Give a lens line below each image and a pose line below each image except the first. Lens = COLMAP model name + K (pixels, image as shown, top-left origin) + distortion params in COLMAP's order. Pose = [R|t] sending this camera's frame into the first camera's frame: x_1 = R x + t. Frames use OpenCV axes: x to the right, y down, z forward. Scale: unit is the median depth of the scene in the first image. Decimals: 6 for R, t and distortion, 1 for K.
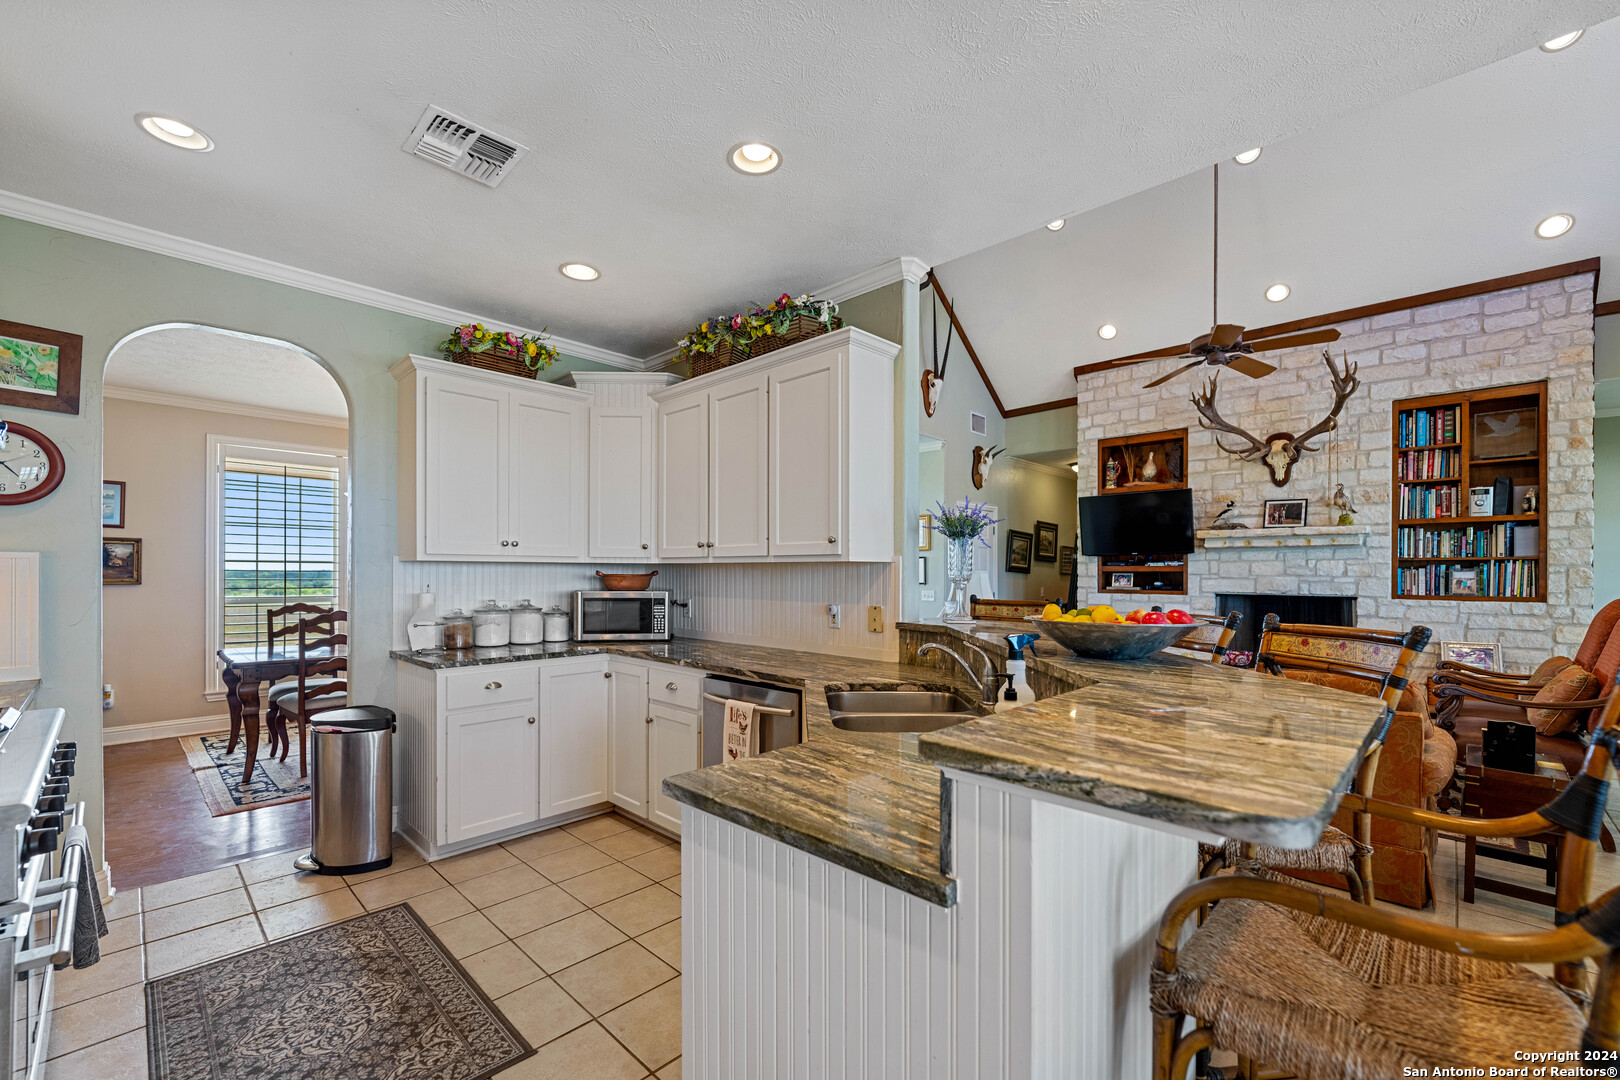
lens RADIAL K [[665.1, 0, 813.5], [0, 665.1, 570.2], [0, 0, 1]] dist [-0.000740, 0.000403]
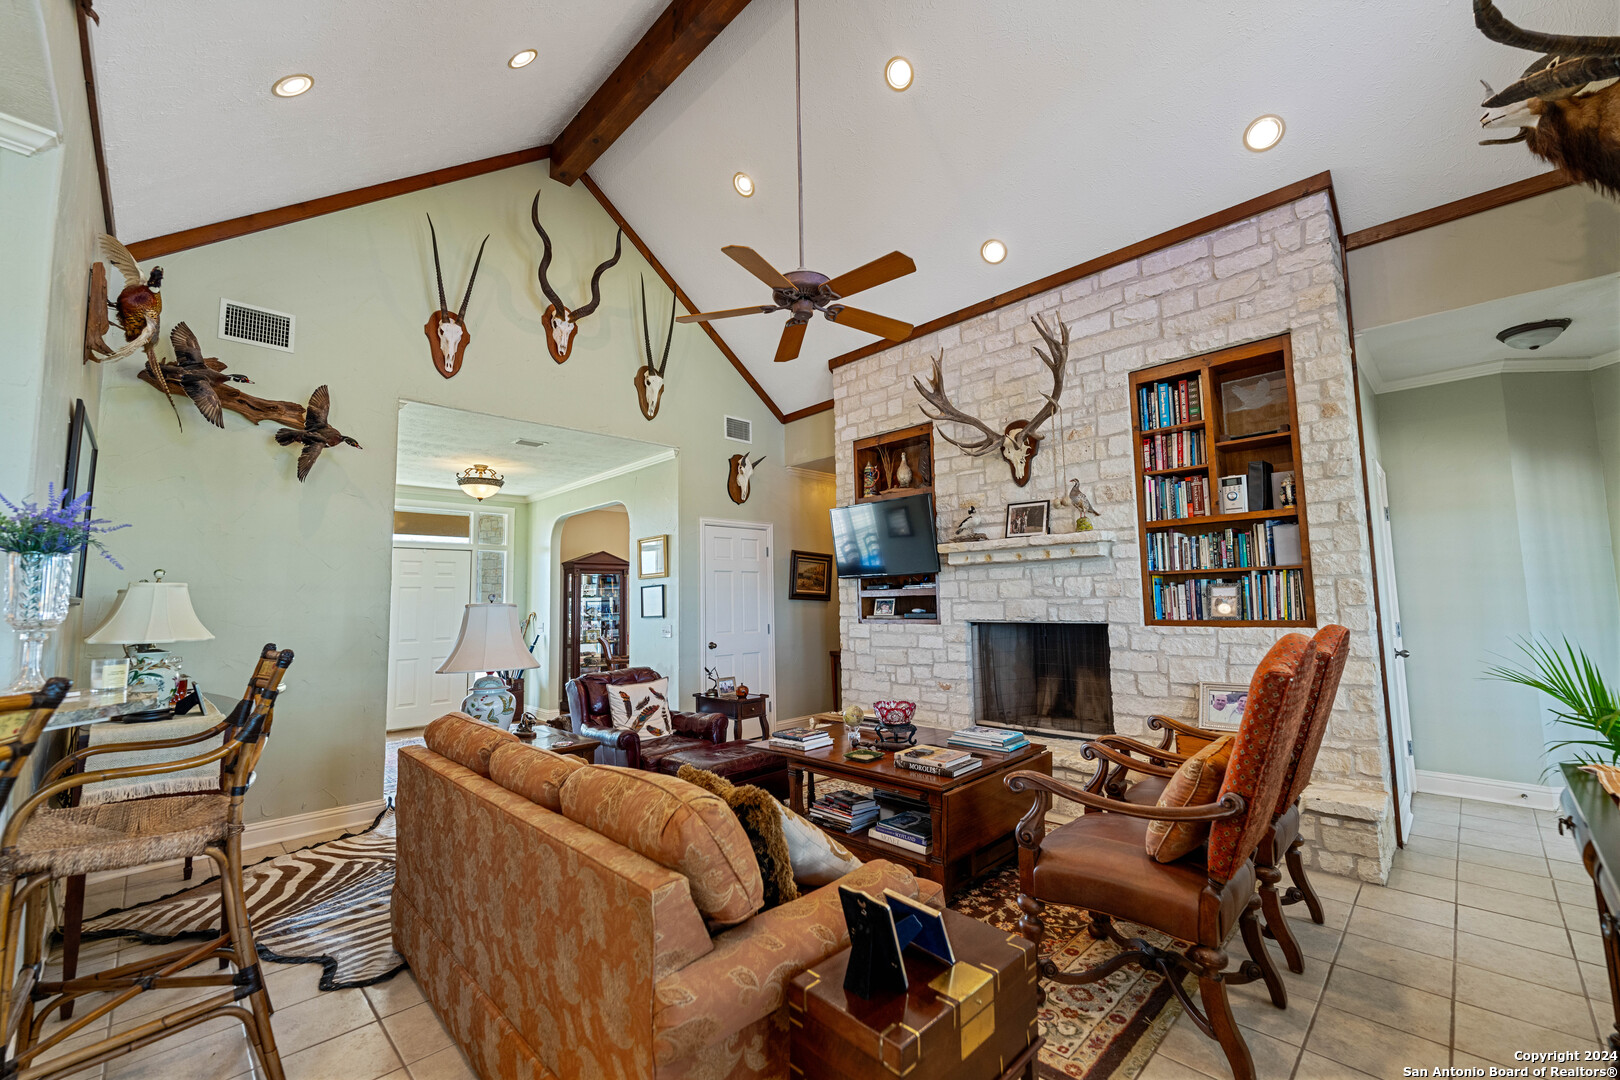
lens RADIAL K [[651.2, 0, 810.0], [0, 651.2, 540.0], [0, 0, 1]] dist [0.000031, -0.000205]
pose [[0.999455, -0.025841, -0.020526, 0.505259], [0.023872, 0.995564, -0.091008, 0.004294], [0.022787, 0.090469, 0.995639, 0.240367]]
